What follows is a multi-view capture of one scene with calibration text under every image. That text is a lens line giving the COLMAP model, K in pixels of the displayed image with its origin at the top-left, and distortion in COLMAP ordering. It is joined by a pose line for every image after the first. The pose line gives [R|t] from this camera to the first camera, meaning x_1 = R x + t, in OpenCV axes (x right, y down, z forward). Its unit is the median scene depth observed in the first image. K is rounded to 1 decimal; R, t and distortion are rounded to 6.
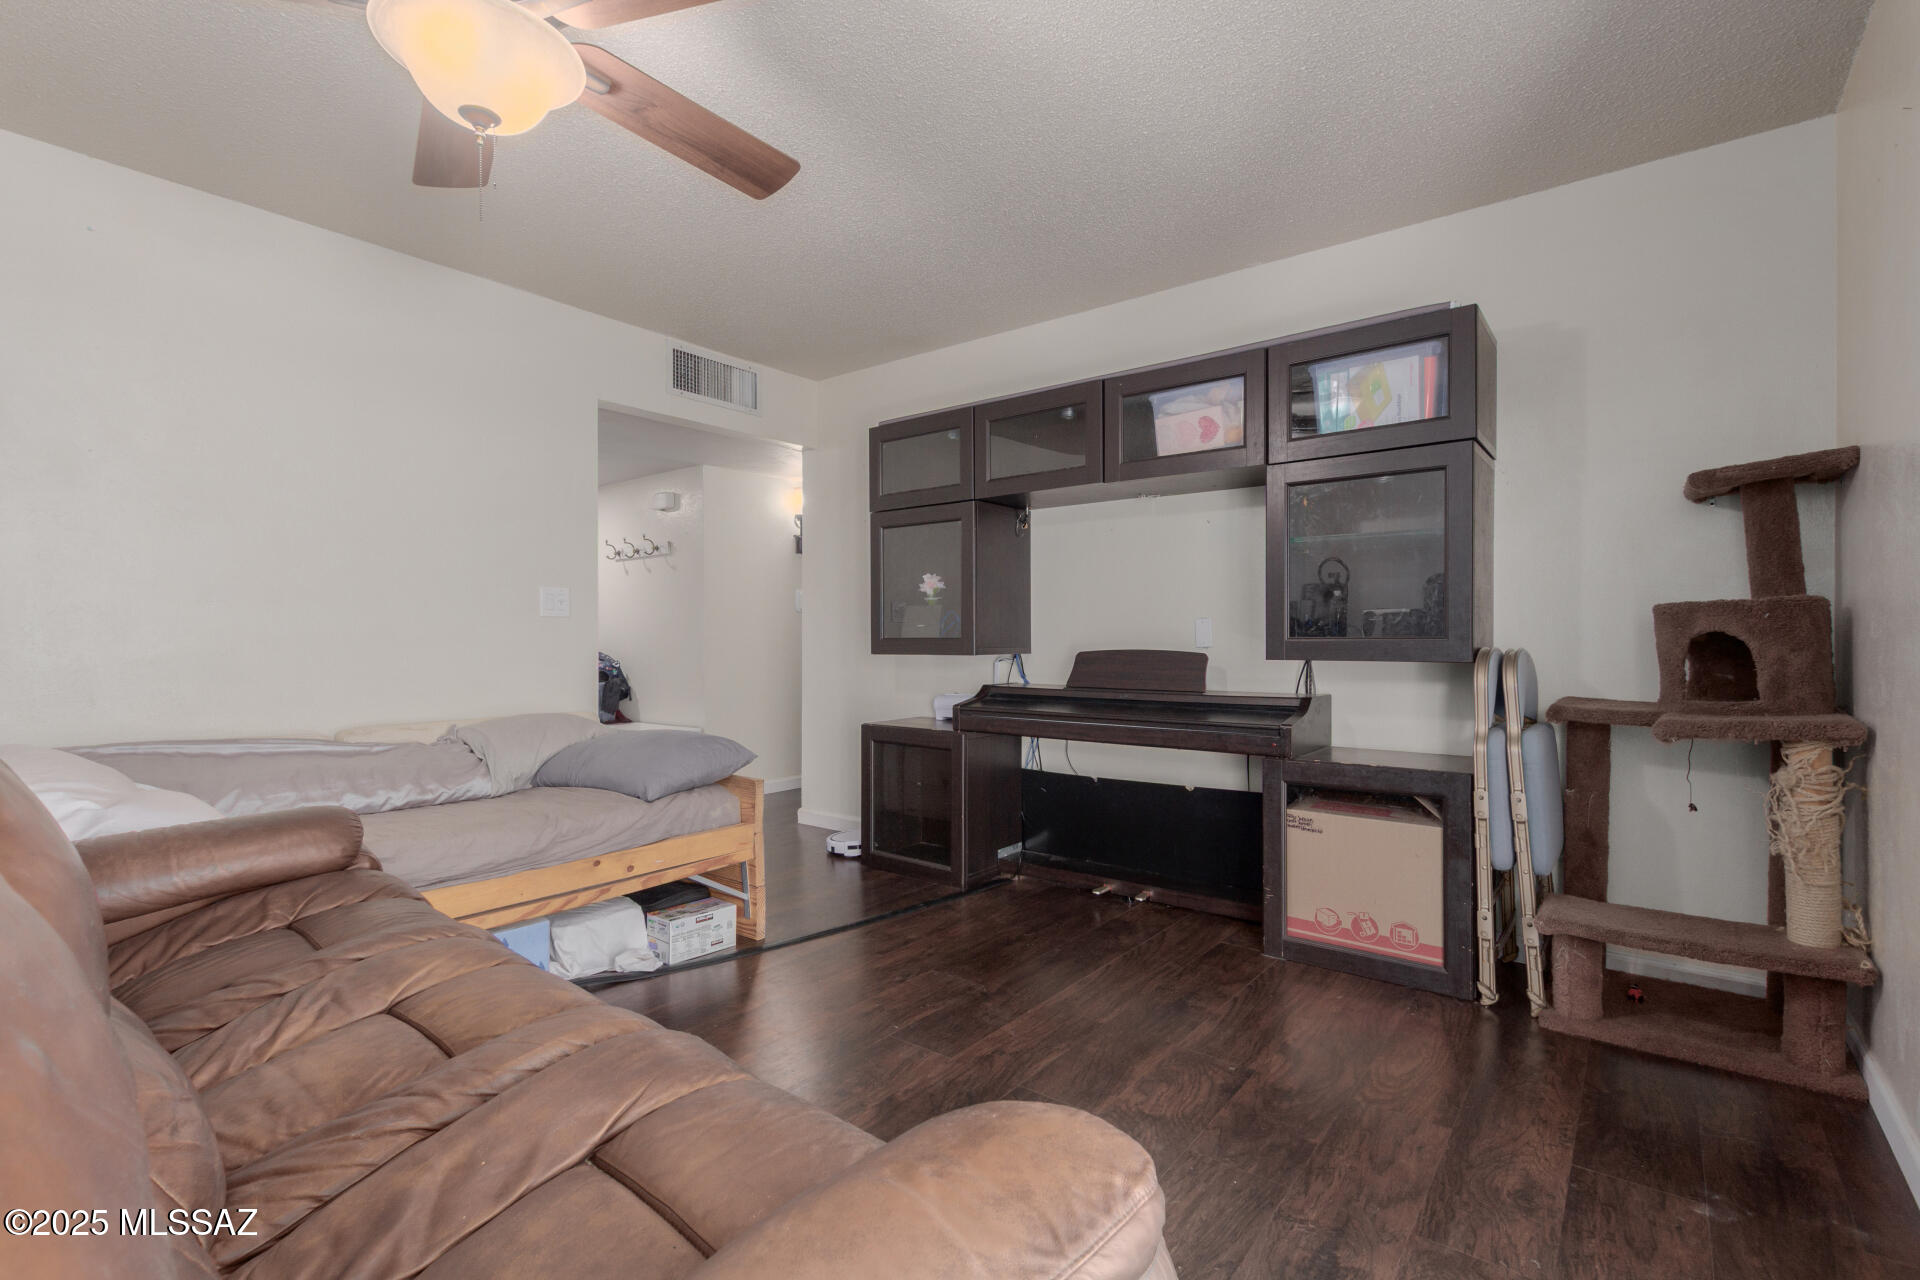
lens RADIAL K [[867.0, 0, 960.7], [0, 867.0, 644.3], [0, 0, 1]] dist [0.005036, 0.000179]
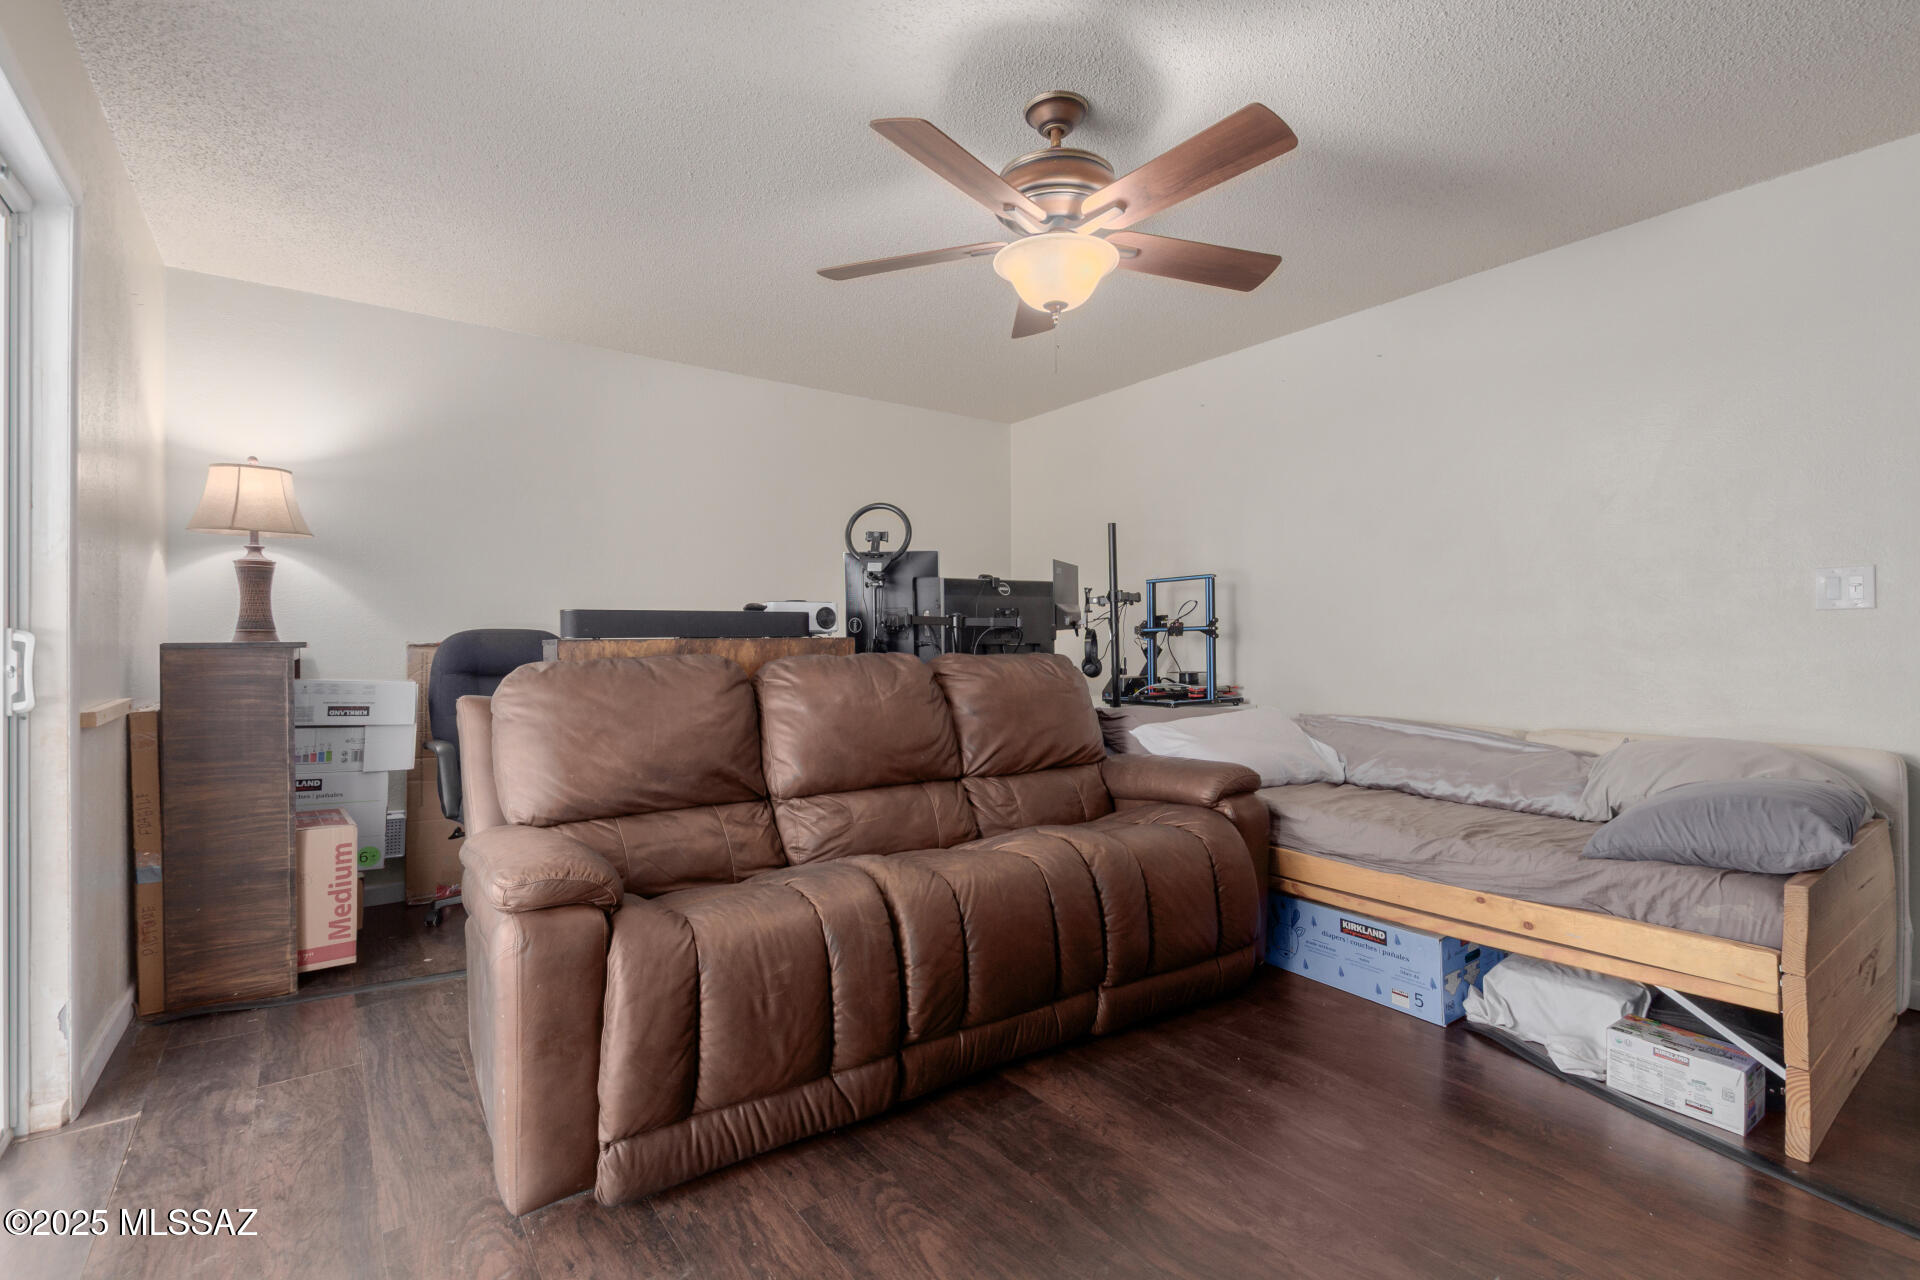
lens RADIAL K [[867.0, 0, 960.7], [0, 867.0, 644.3], [0, 0, 1]] dist [0.005036, 0.000179]
pose [[-0.259913, 0.008113, -0.965598, 0.516735], [0.007721, 0.999950, 0.006323, -0.015232], [0.965601, -0.005812, -0.259963, 0.659587]]
